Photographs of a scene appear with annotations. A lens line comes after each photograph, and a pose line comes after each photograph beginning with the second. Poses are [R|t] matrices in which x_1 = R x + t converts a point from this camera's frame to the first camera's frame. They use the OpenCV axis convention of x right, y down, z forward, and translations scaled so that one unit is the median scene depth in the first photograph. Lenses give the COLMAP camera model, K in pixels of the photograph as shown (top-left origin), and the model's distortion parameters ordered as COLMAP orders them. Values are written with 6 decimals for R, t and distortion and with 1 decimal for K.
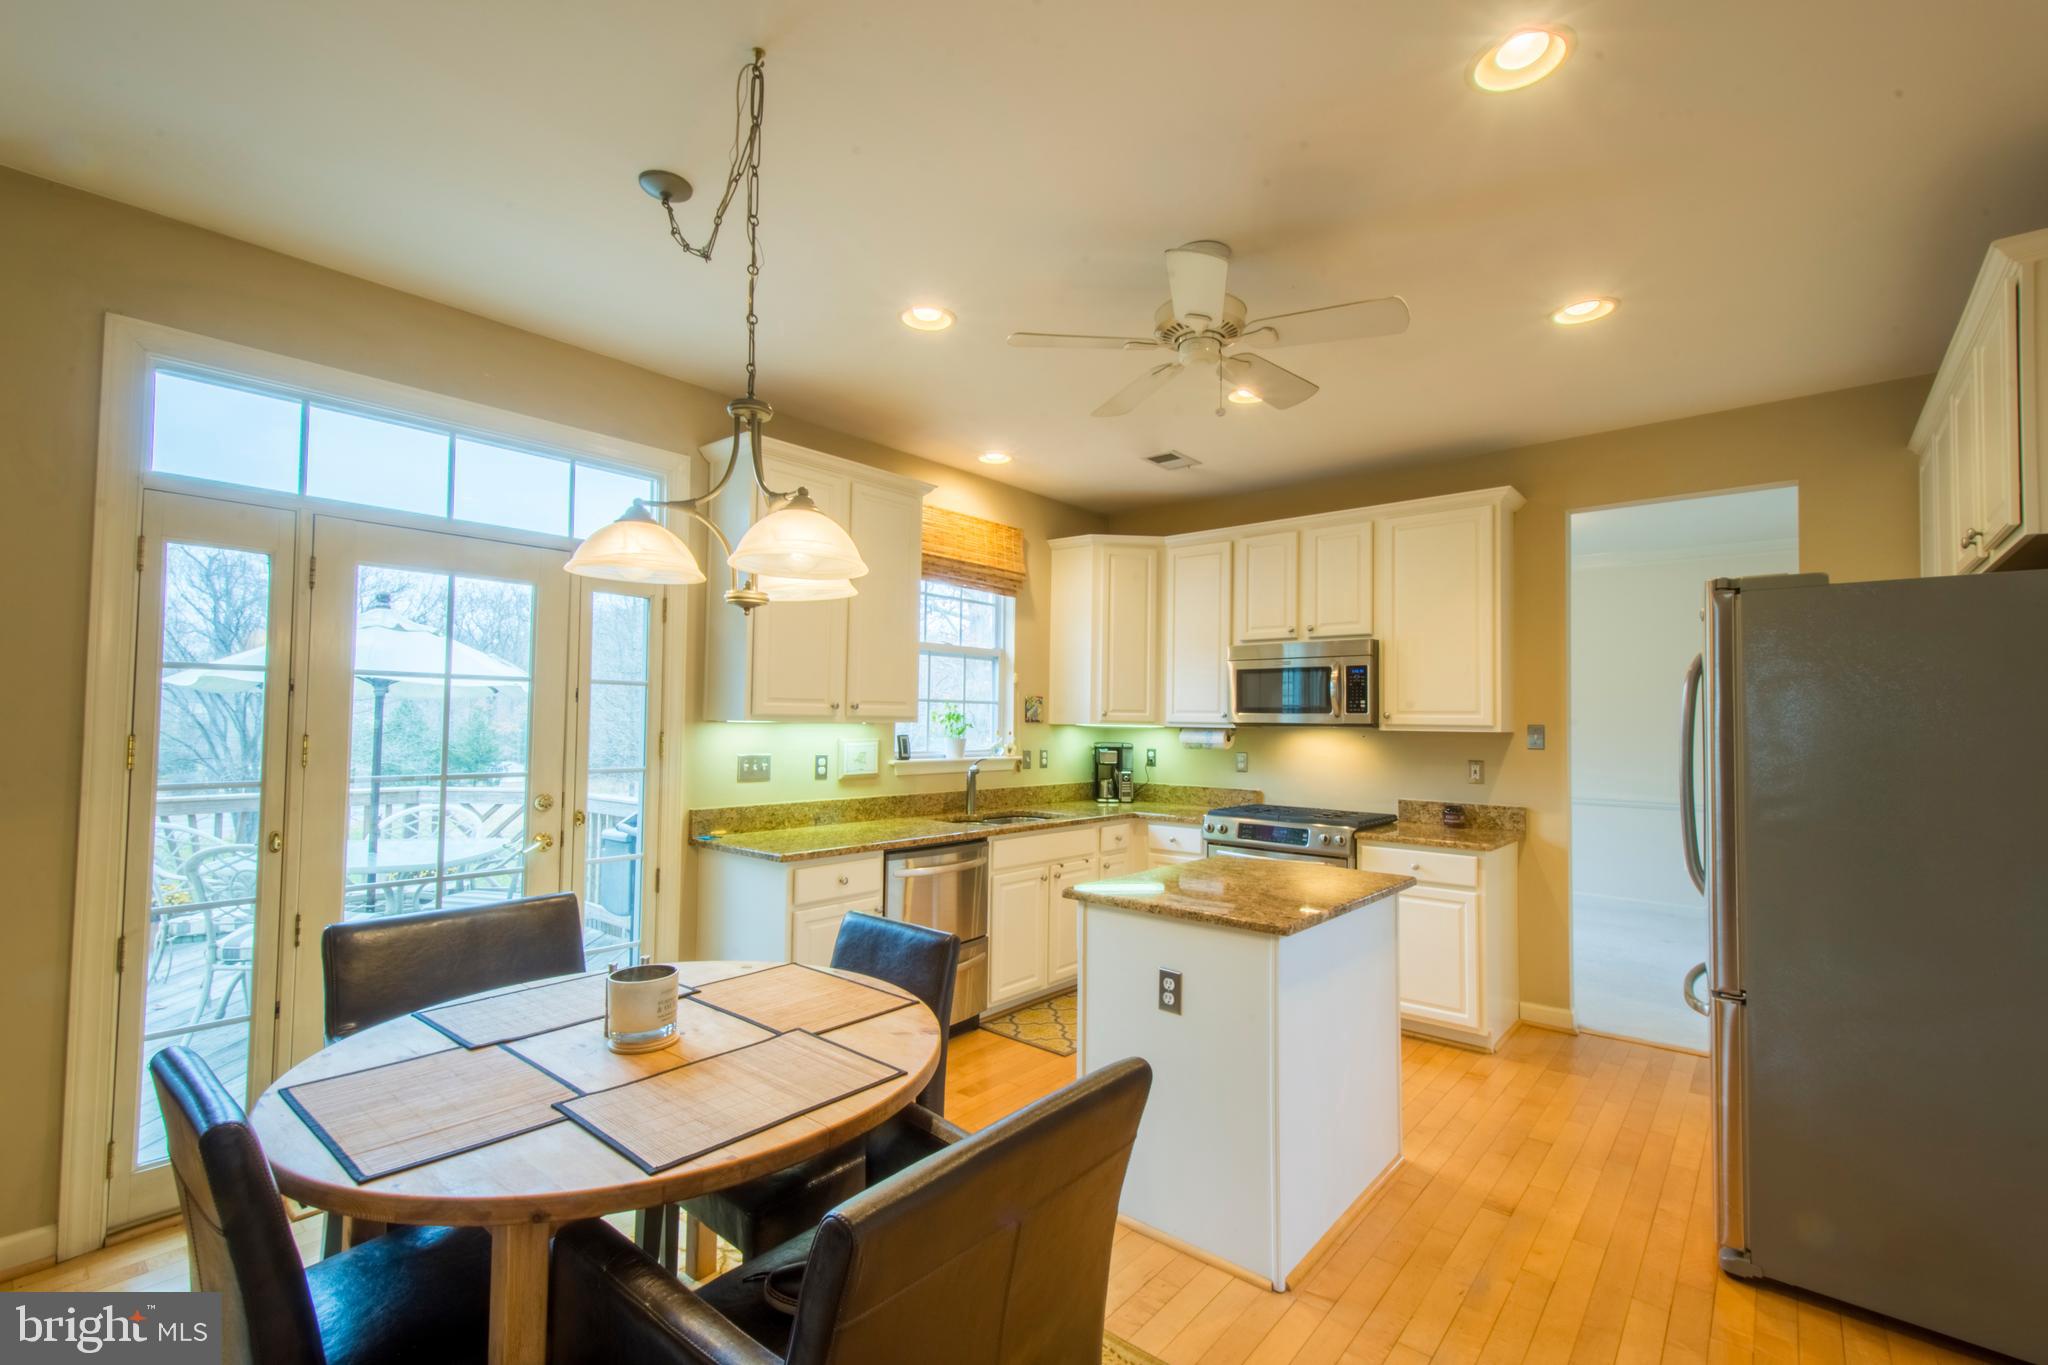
lens RADIAL K [[886.4, 0, 1014.7], [0, 886.4, 685.9], [0, 0, 1]] dist [0.017587, -0.000230]
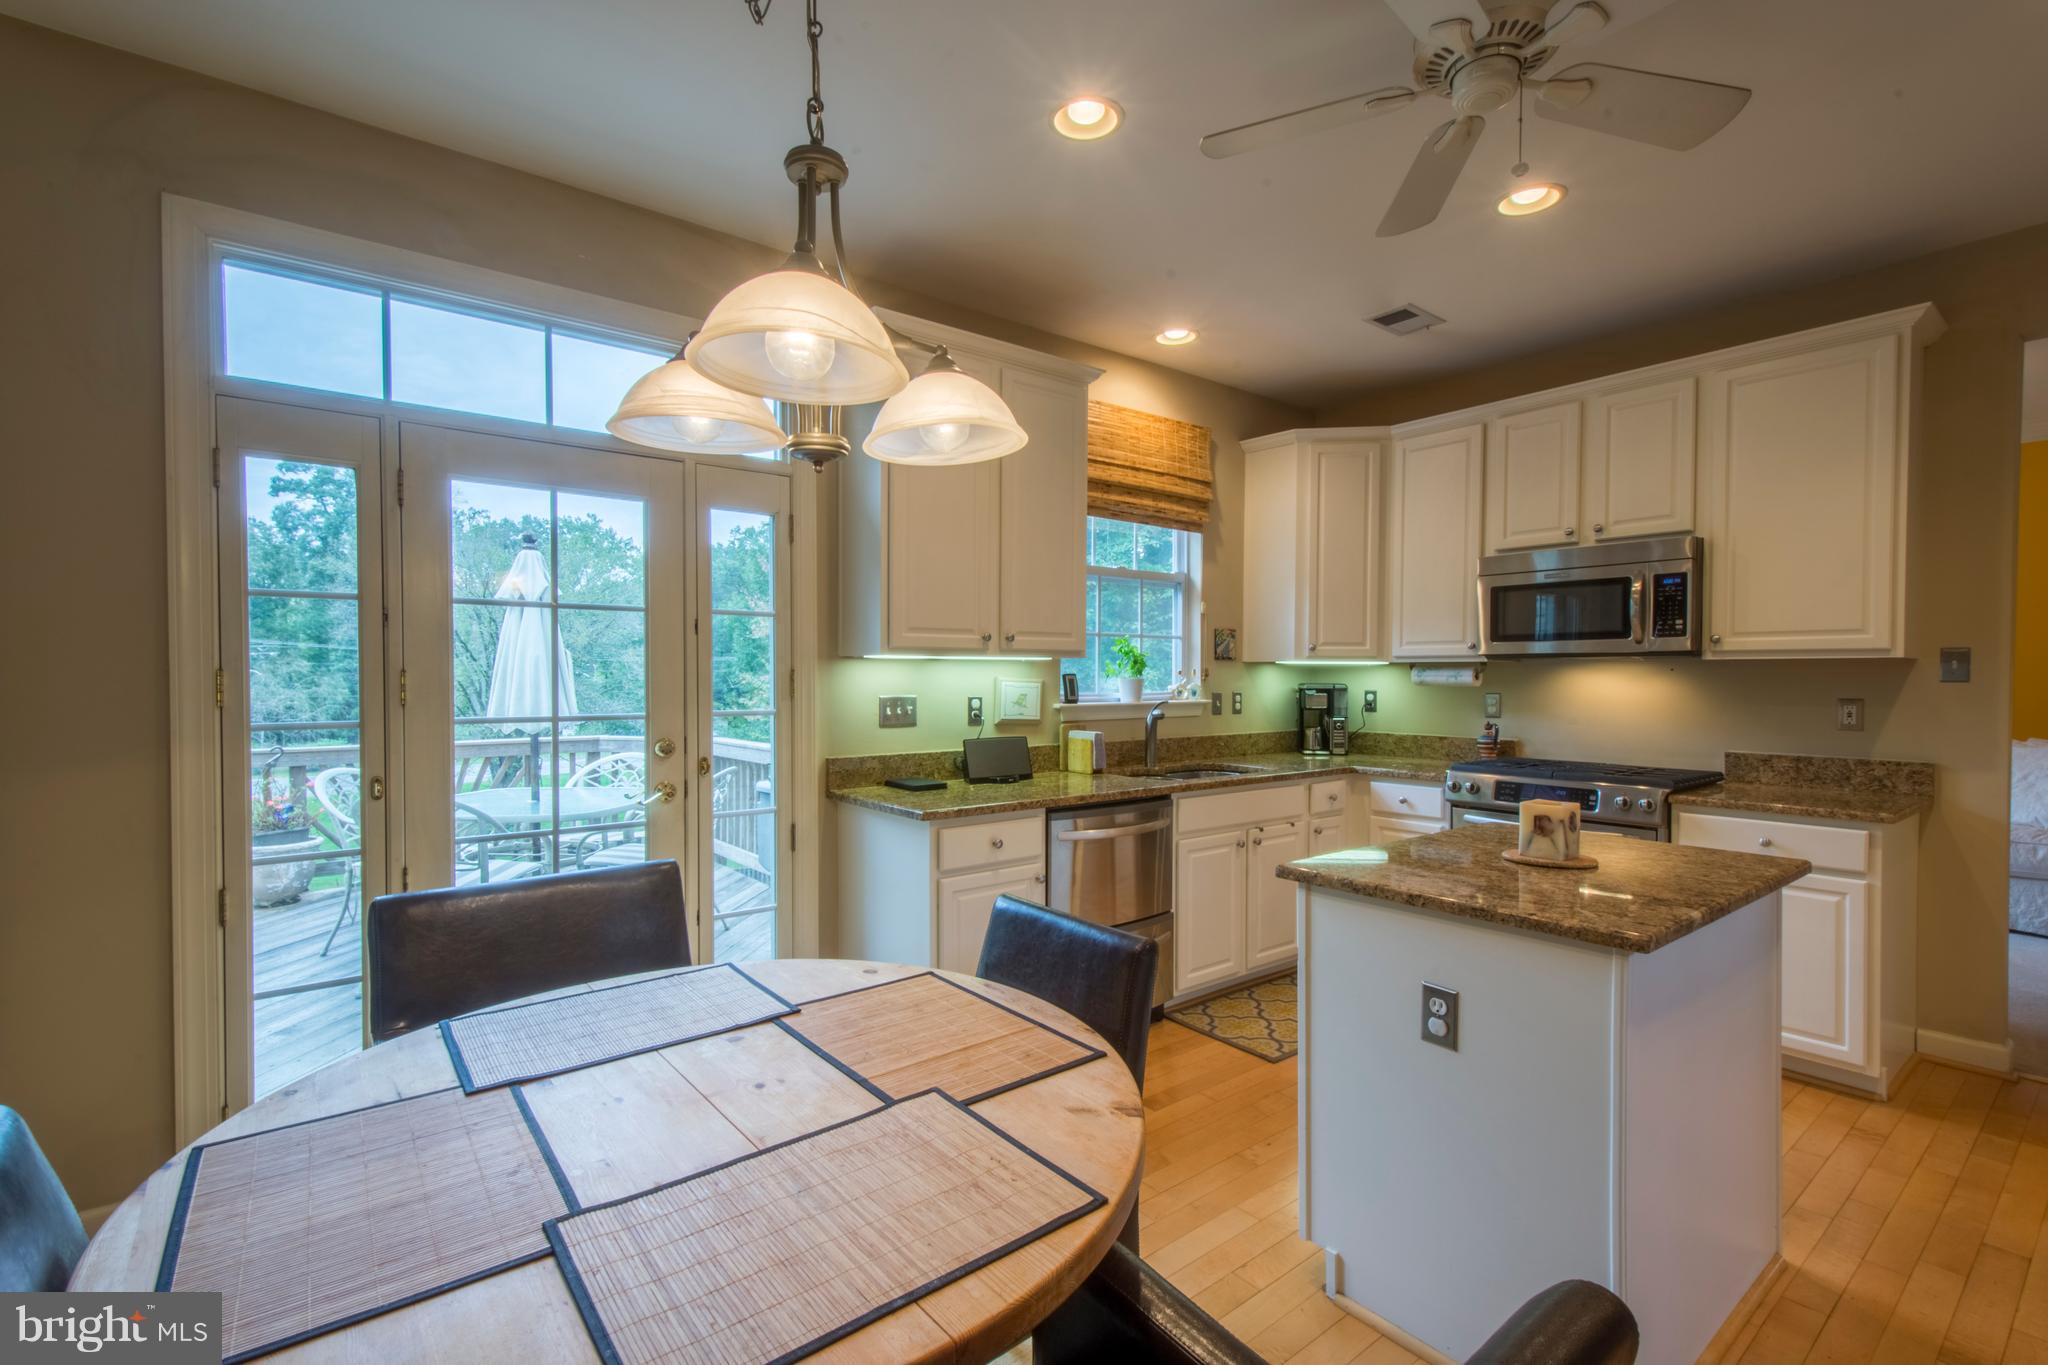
lens RADIAL K [[913.7, 0, 1022.3], [0, 913.7, 686.2], [0, 0, 1]] dist [0.016865, -0.000224]
pose [[0.982125, -0.008860, -0.188024, -0.005561], [0.018874, 0.998493, 0.051536, 0.022216], [0.187284, -0.054164, 0.980811, 0.134937]]
